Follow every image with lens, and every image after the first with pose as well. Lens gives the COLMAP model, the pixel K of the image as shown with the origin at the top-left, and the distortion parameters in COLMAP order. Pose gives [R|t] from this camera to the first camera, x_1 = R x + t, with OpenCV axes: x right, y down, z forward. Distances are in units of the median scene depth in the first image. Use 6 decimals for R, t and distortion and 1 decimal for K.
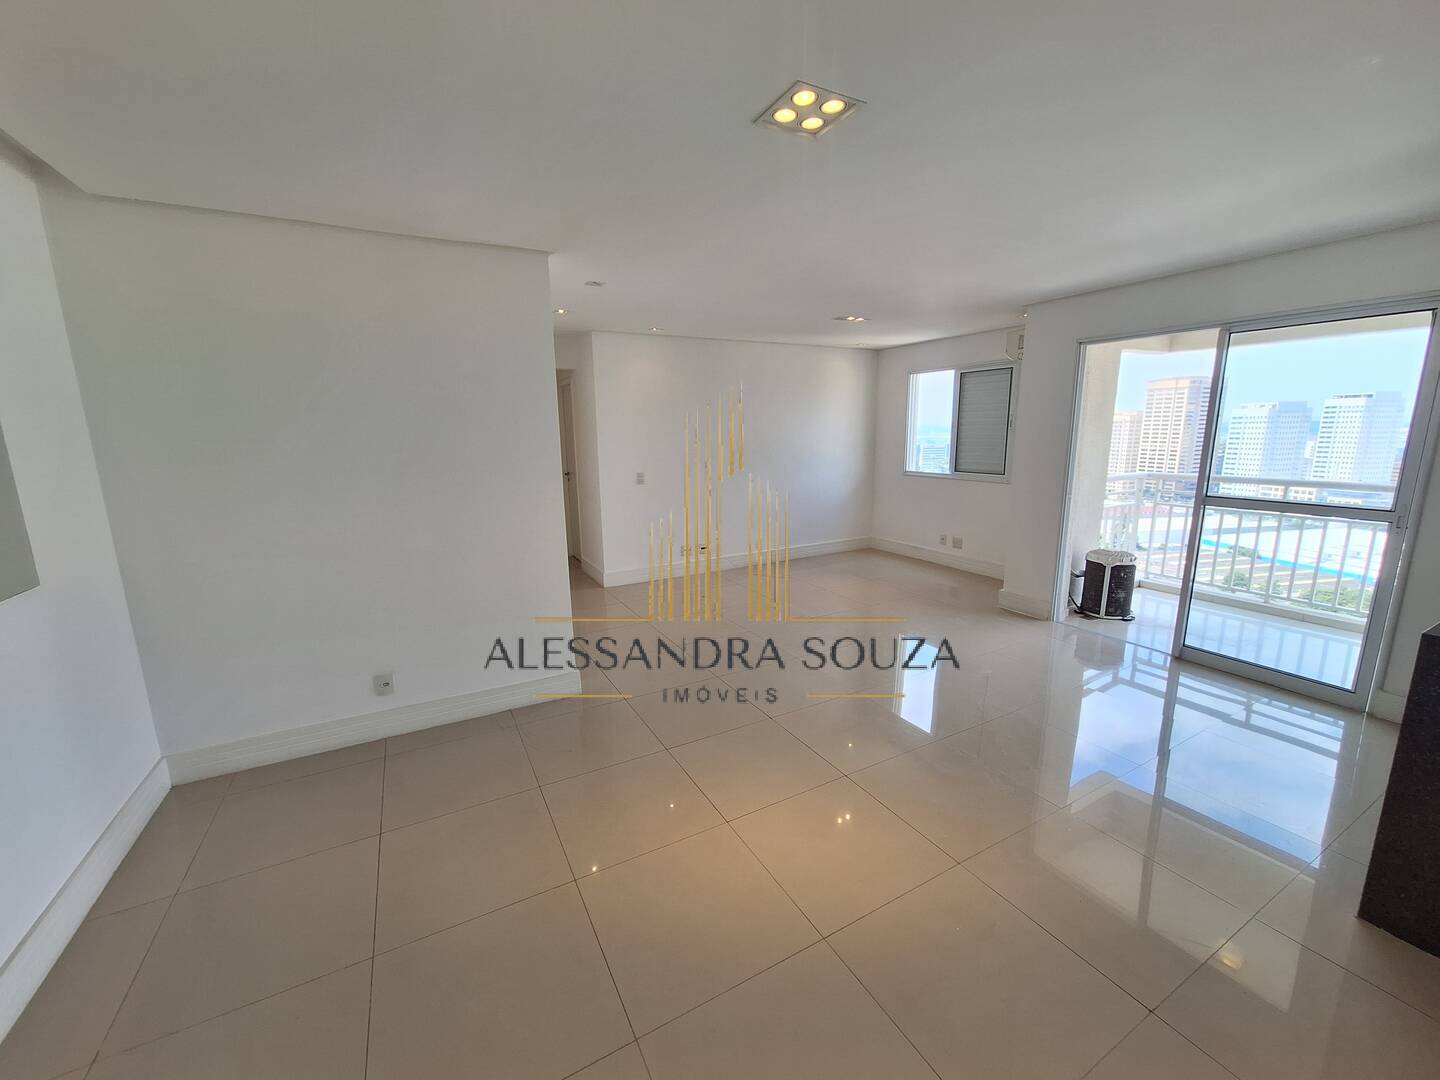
lens RADIAL K [[566.5, 0, 722.5], [0, 566.5, 543.0], [0, 0, 1]] dist [-0.008525, 0.000718]
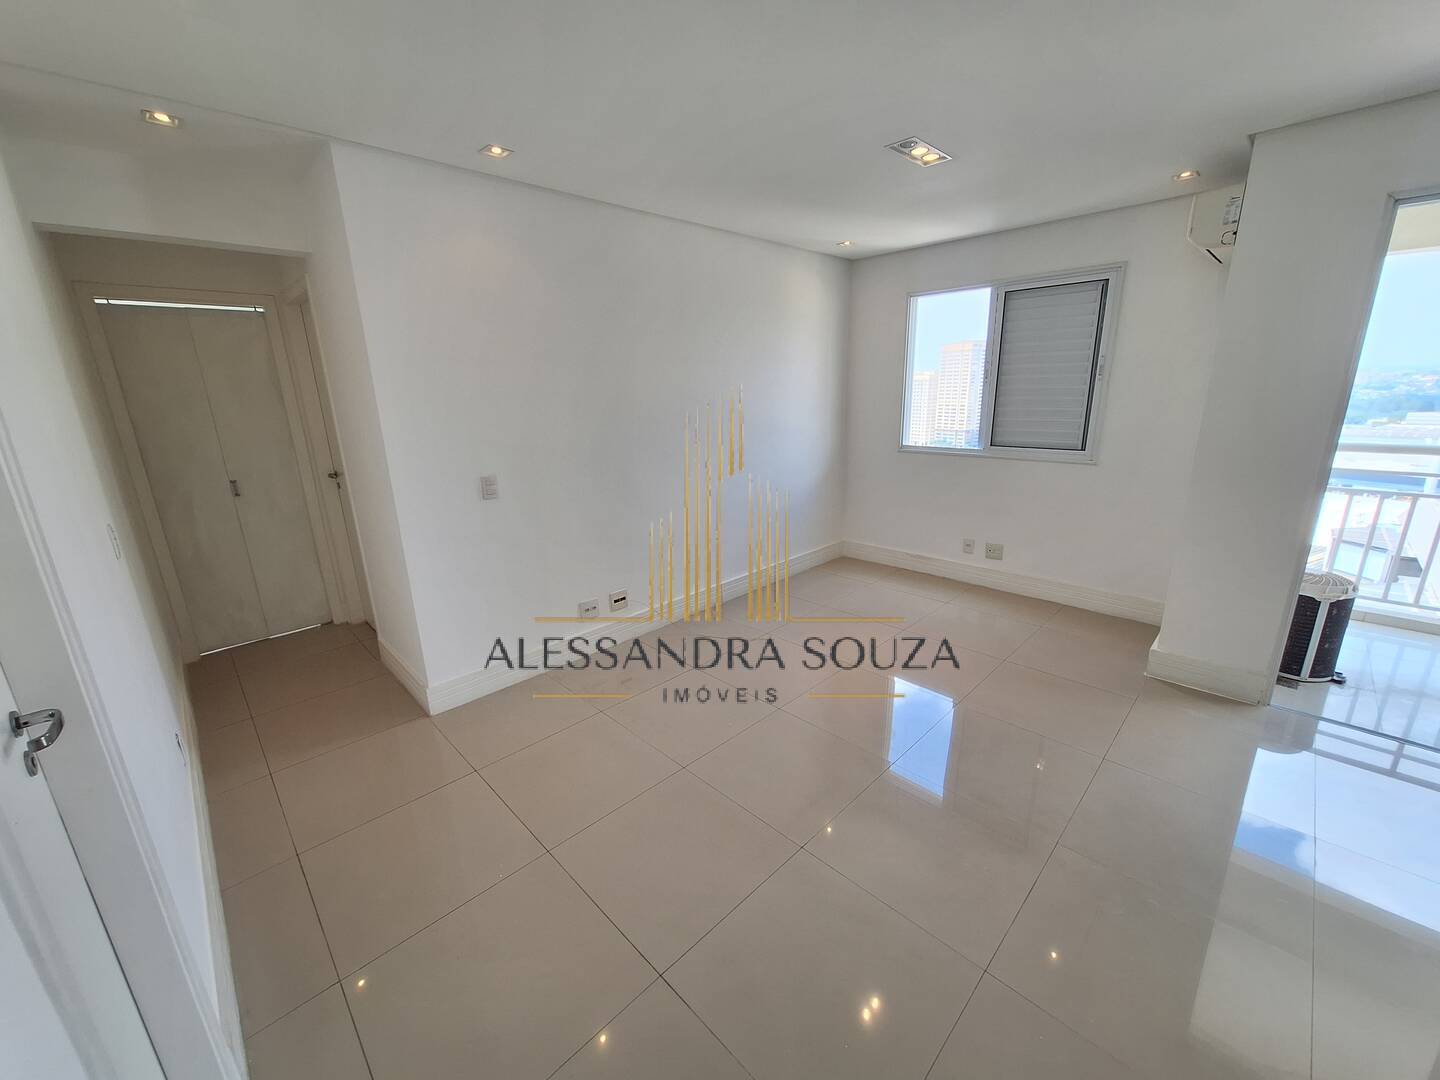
lens RADIAL K [[566.5, 0, 721.4], [0, 566.5, 545.3], [0, 0, 1]] dist [-0.008525, 0.000718]
pose [[0.962136, -0.082932, 0.259647, -0.077433], [0.065131, 0.994945, 0.076439, -0.082833], [-0.264673, -0.056634, 0.962674, 0.444401]]
